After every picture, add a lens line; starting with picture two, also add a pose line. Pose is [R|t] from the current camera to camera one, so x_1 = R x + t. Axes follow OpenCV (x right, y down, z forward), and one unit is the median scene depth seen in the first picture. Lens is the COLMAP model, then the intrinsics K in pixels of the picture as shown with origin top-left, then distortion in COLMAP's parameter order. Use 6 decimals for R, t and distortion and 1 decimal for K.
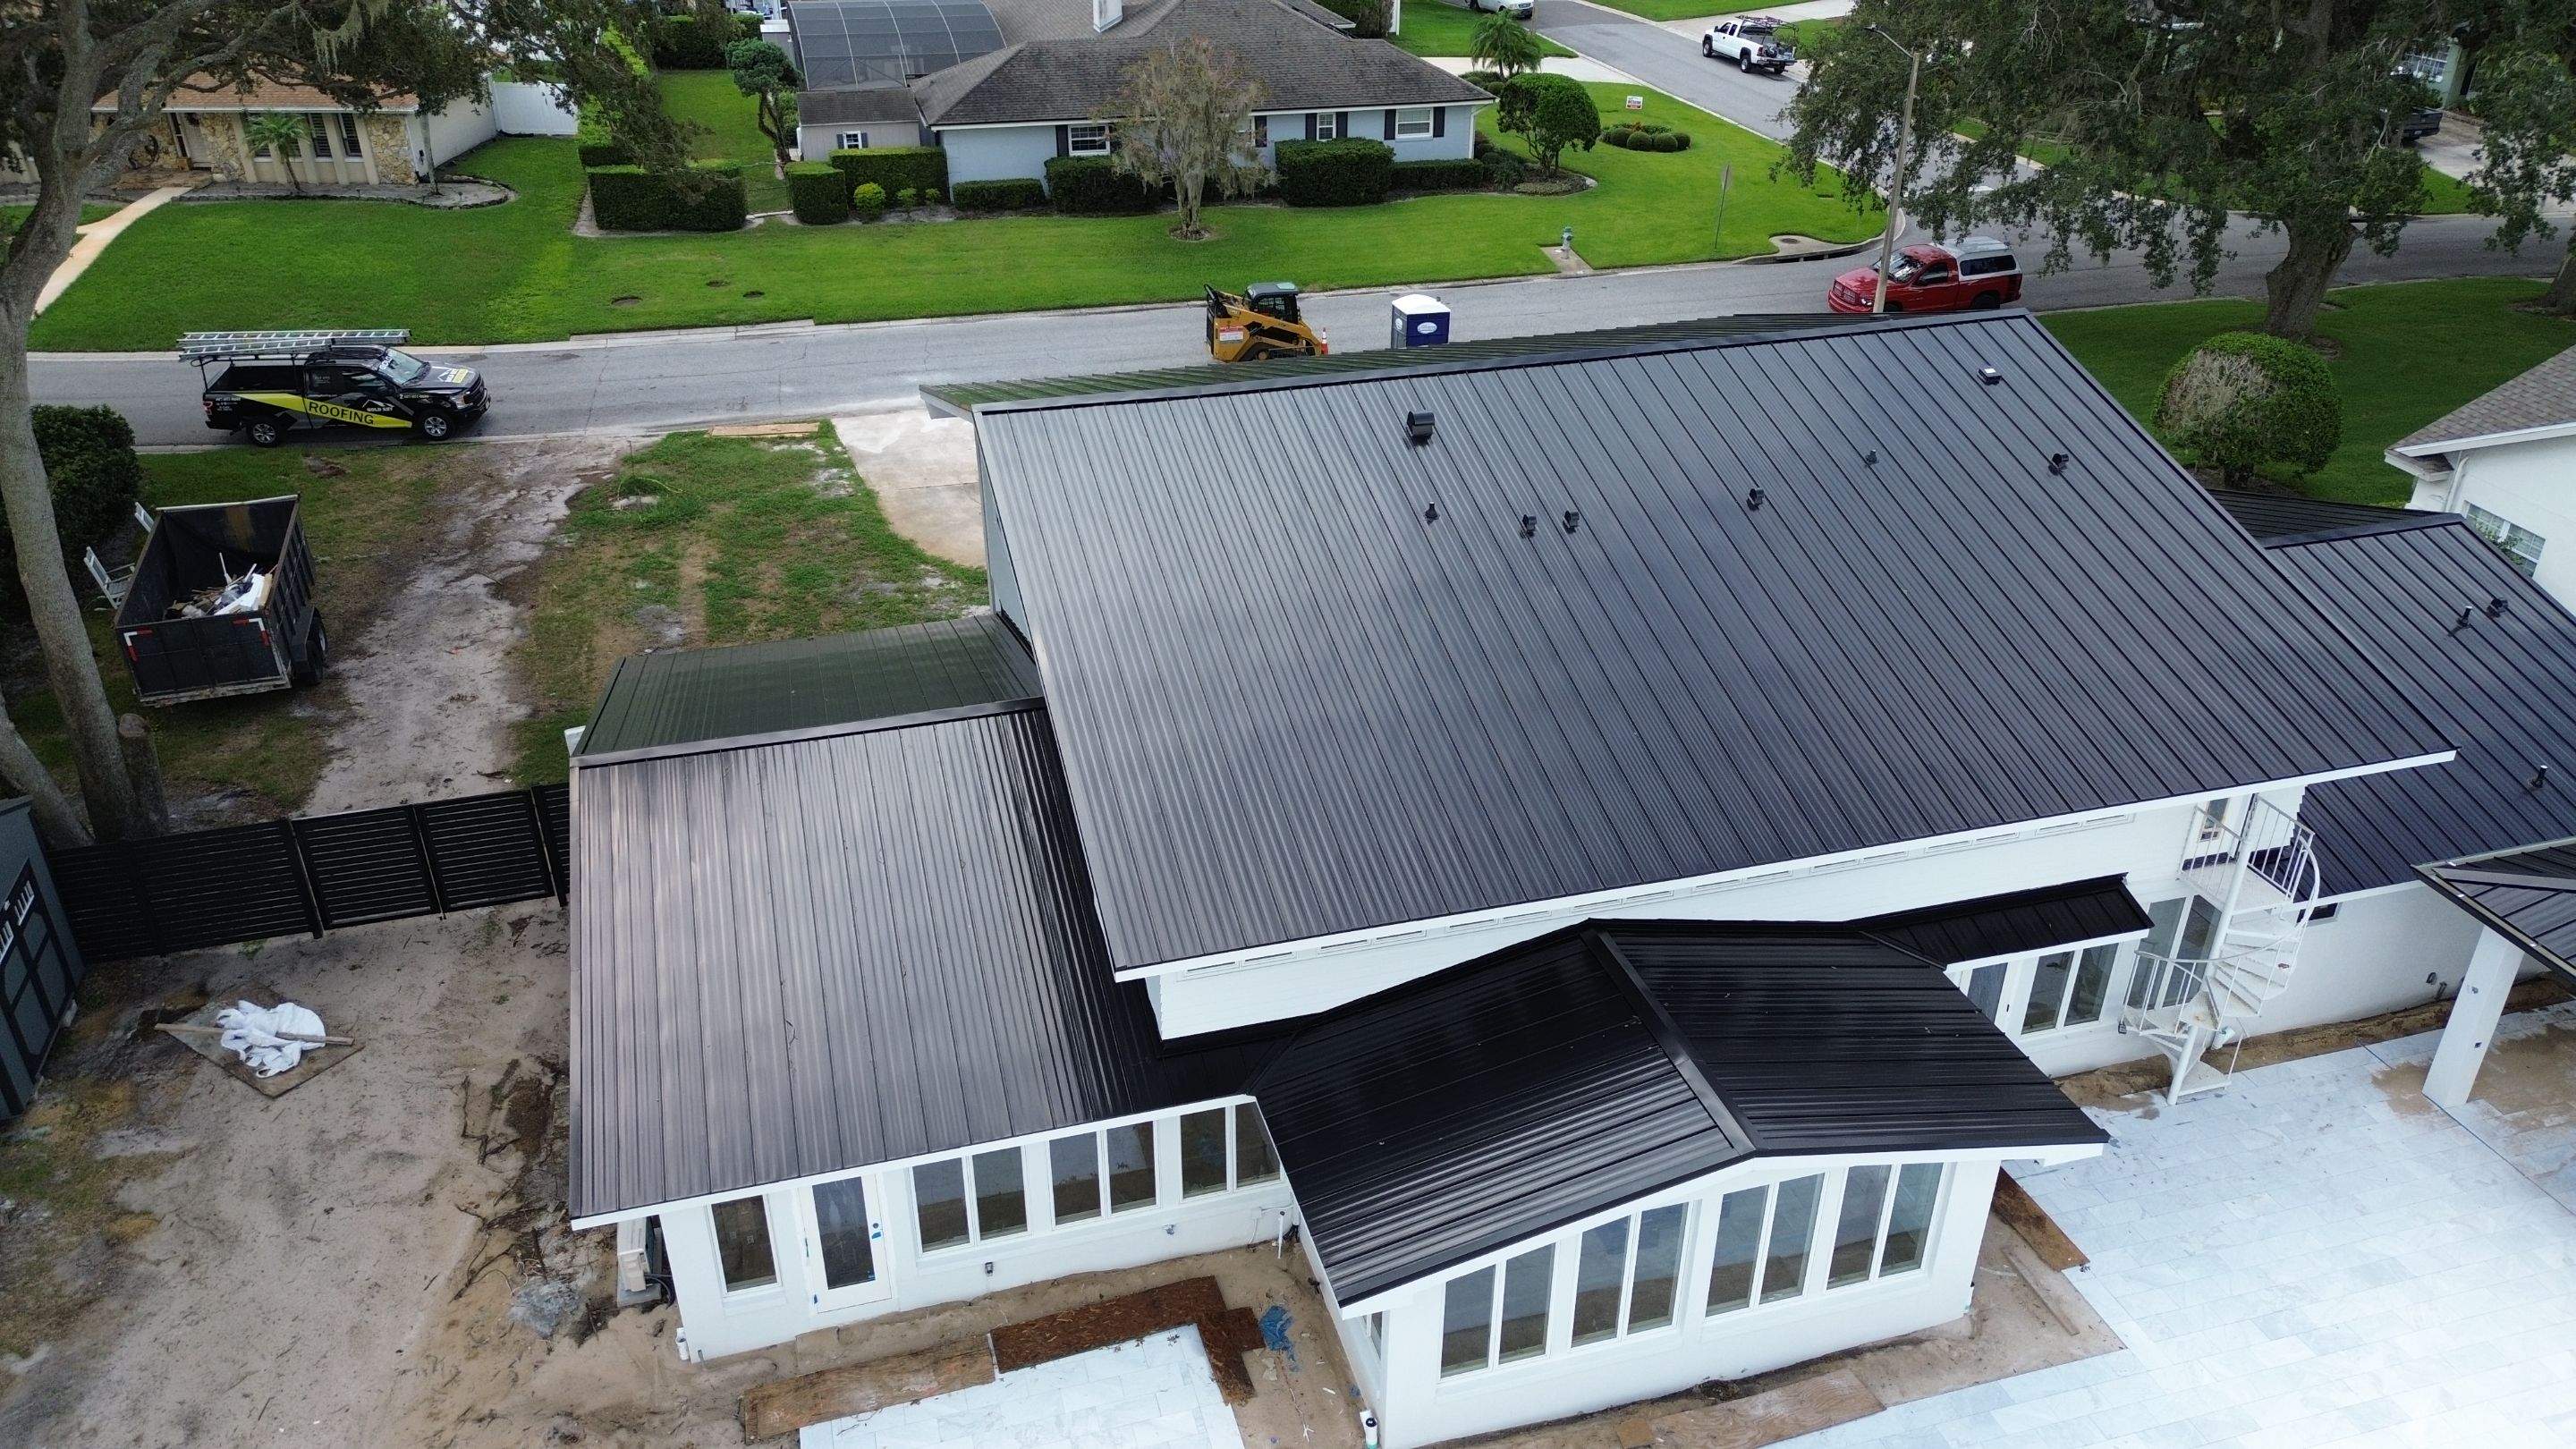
lens RADIAL K [[1811.1, 0, 1290.6], [0, 1811.1, 733.8], [0, 0, 1]] dist [0.063688, -0.064597]
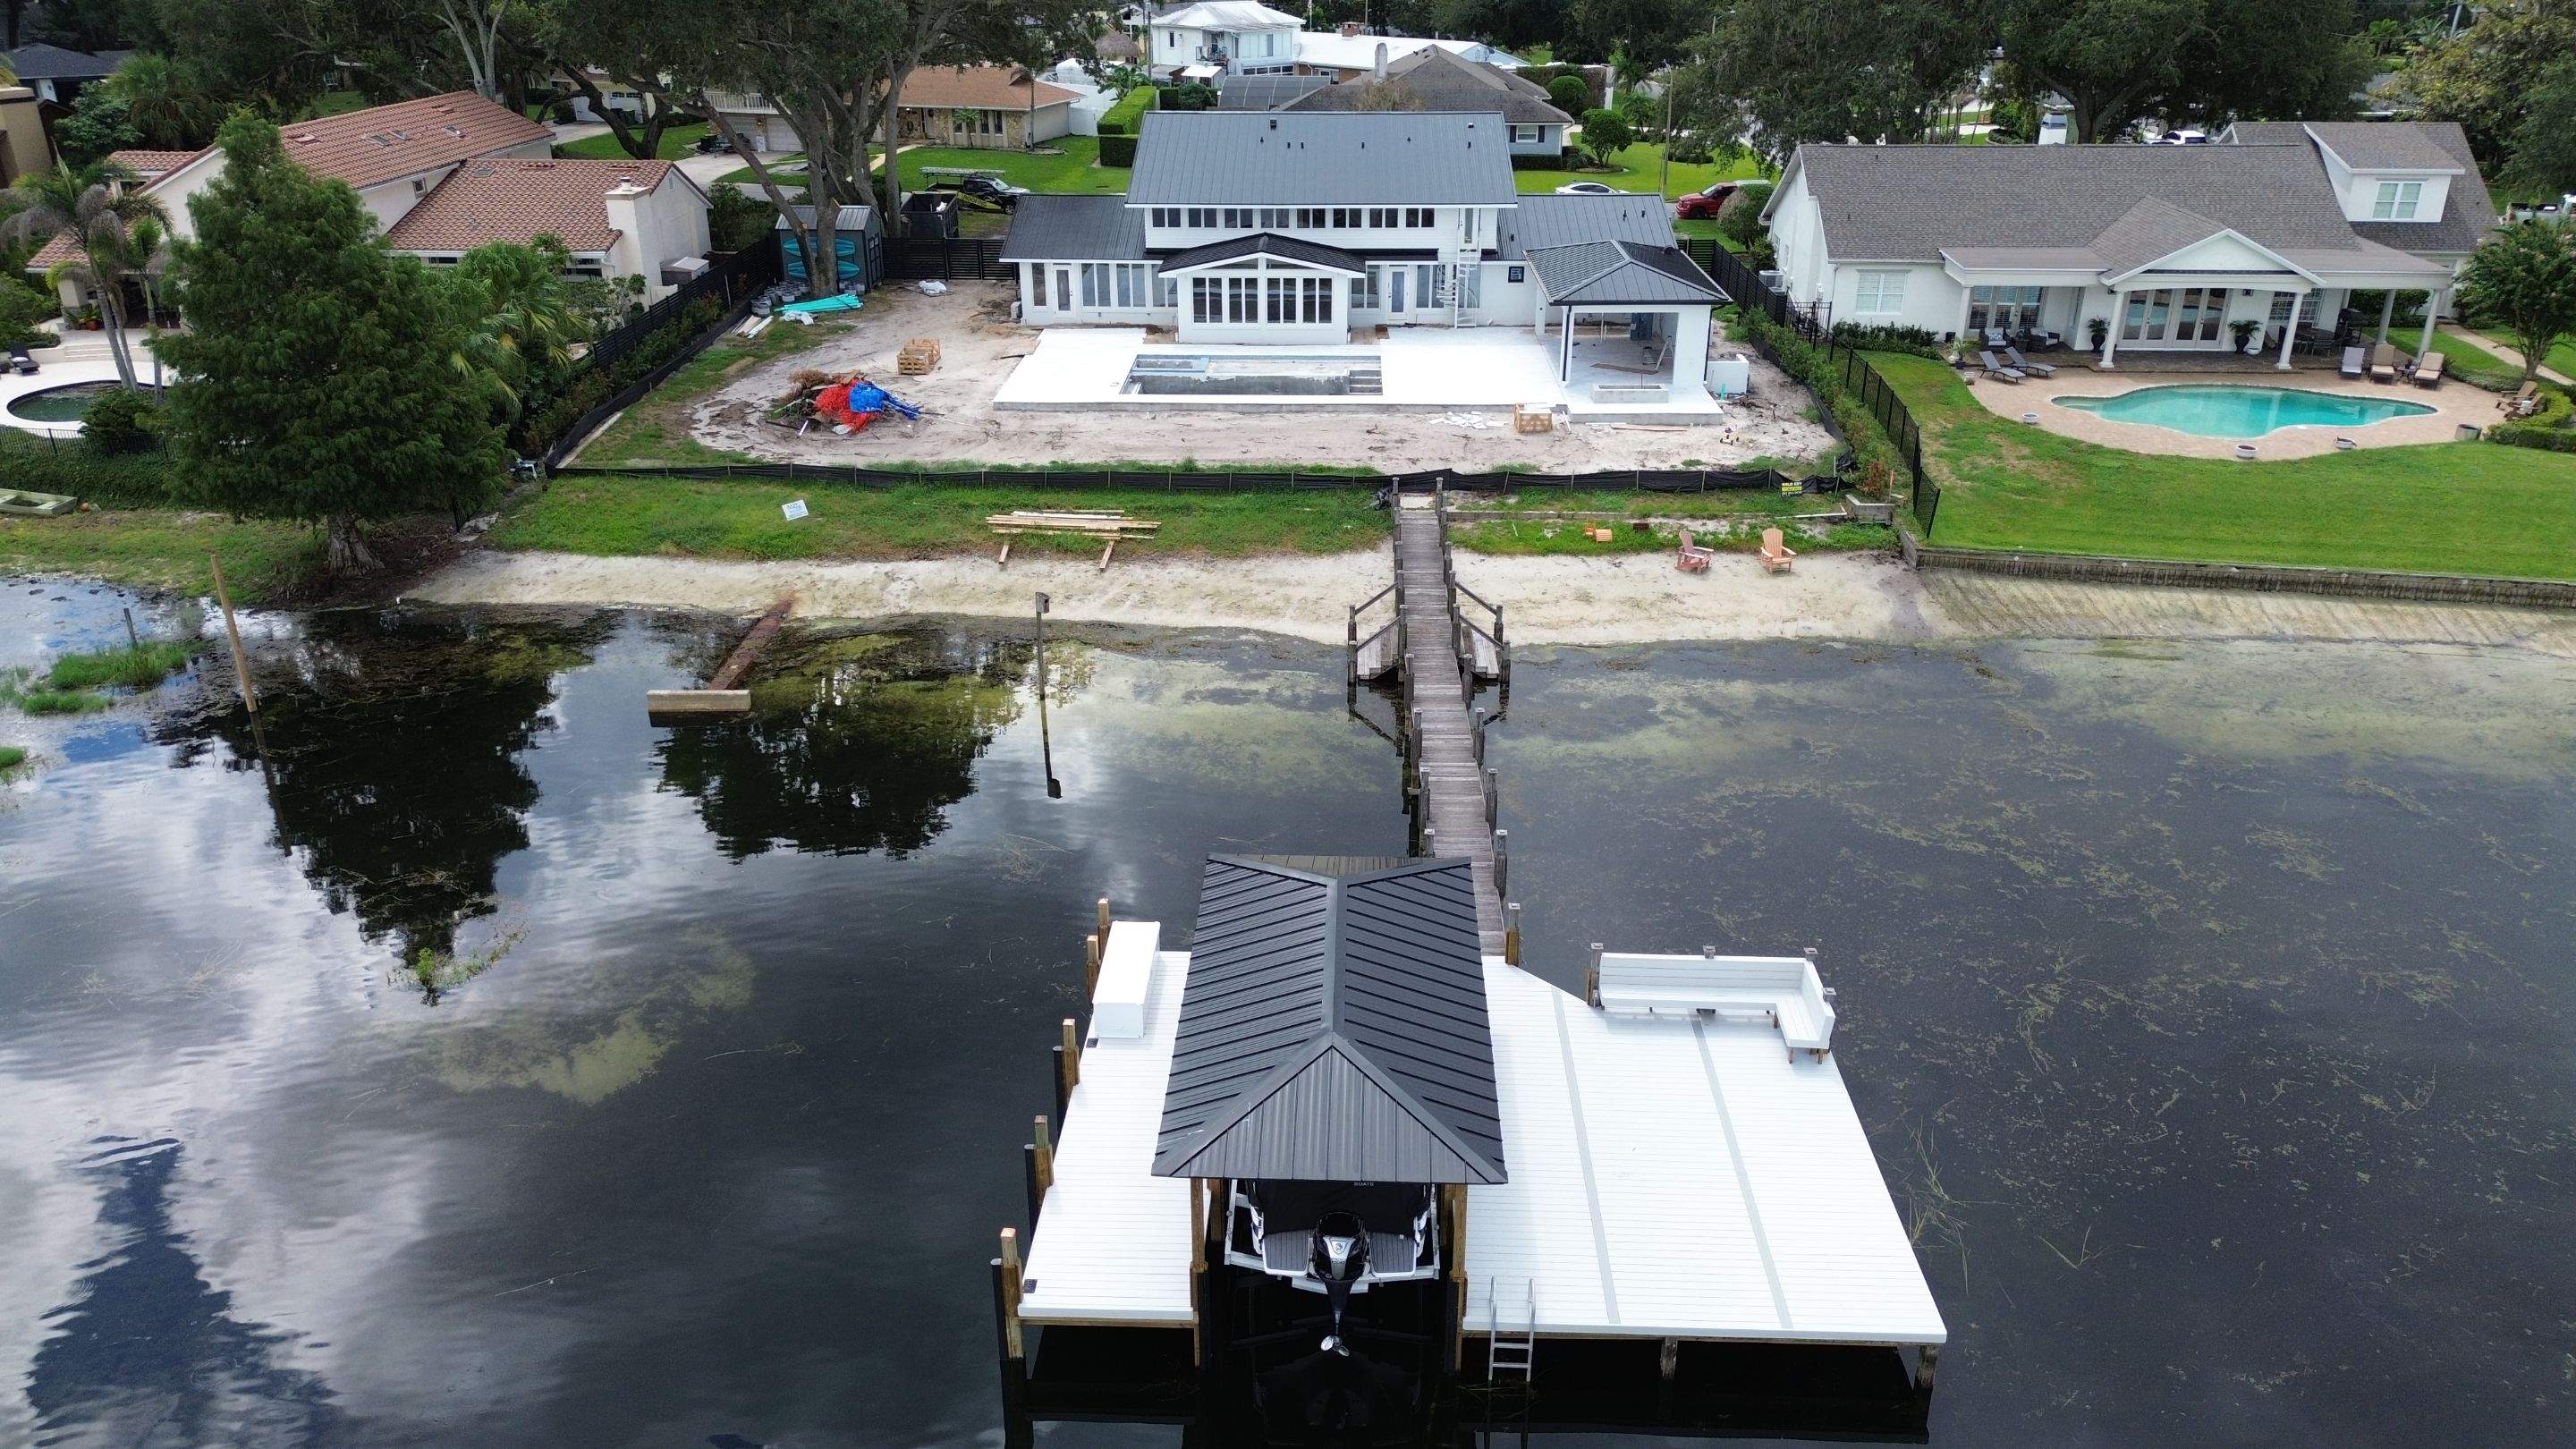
lens RADIAL K [[1811.1, 0, 1290.6], [0, 1811.1, 733.8], [0, 0, 1]] dist [0.063688, -0.064597]
pose [[0.952853, 0.121000, -0.278262, 0.445329], [-0.146484, 0.986544, -0.072616, 0.446622], [0.265731, 0.109954, 0.957756, -0.784050]]
